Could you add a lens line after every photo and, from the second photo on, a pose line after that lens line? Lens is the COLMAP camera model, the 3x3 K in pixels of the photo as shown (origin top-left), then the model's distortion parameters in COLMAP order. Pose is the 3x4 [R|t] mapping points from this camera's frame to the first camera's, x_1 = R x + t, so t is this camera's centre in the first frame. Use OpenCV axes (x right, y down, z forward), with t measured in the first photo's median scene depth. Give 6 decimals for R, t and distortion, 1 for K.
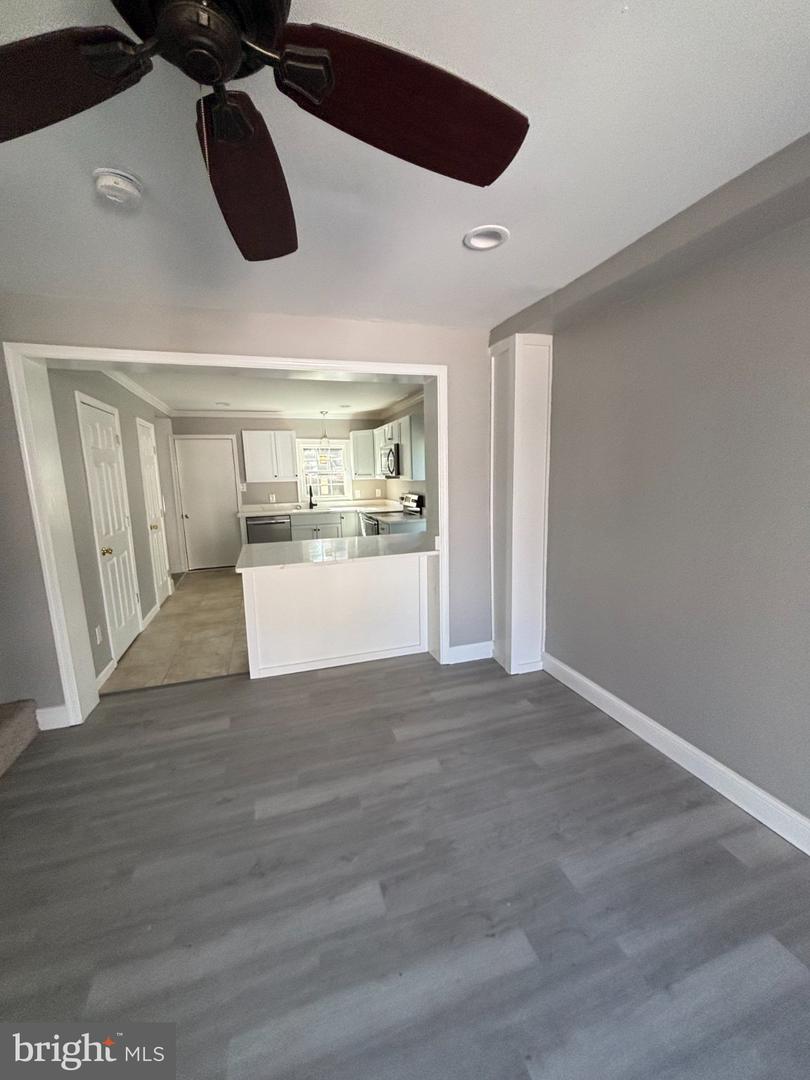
lens RADIAL K [[436.9, 0, 408.0], [0, 436.9, 539.7], [0, 0, 1]] dist [-0.003777, -0.000565]
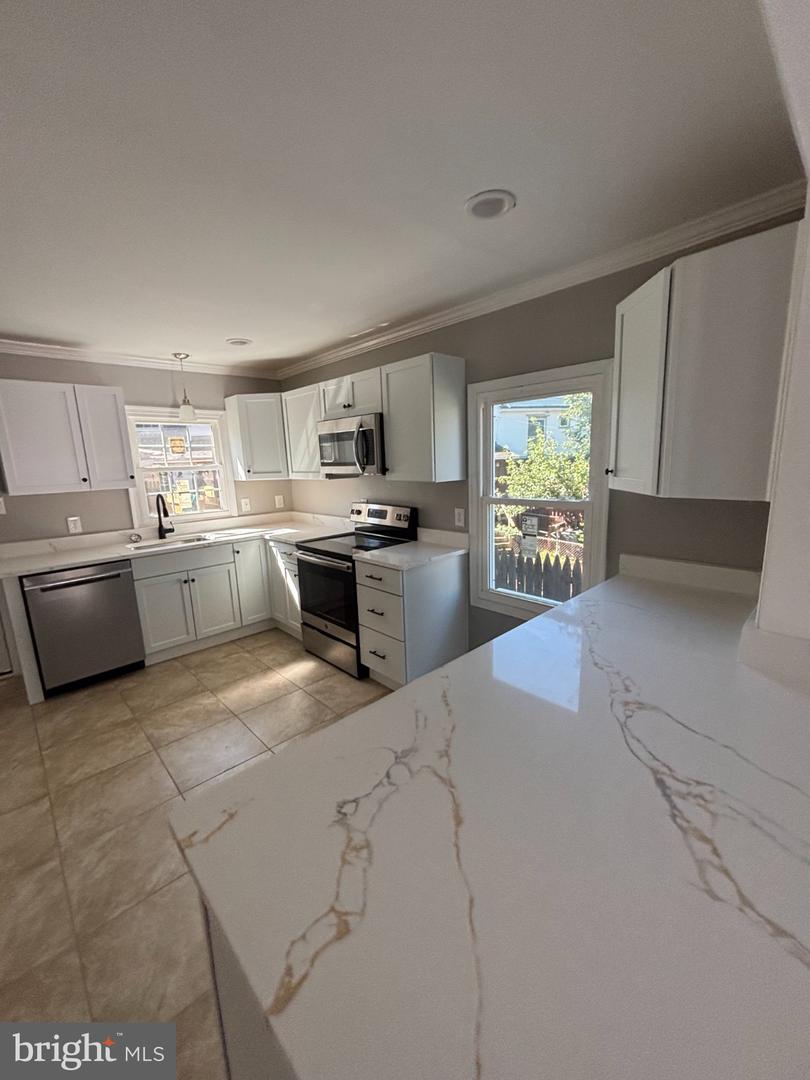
lens RADIAL K [[440.3, 0, 409.9], [0, 440.3, 542.0], [0, 0, 1]] dist [0.000924, 0.000446]
pose [[0.902451, -0.087567, 0.421800, -0.198206], [0.080118, 0.996157, 0.035393, -0.068459], [-0.423278, 0.001853, 0.905998, 0.426202]]
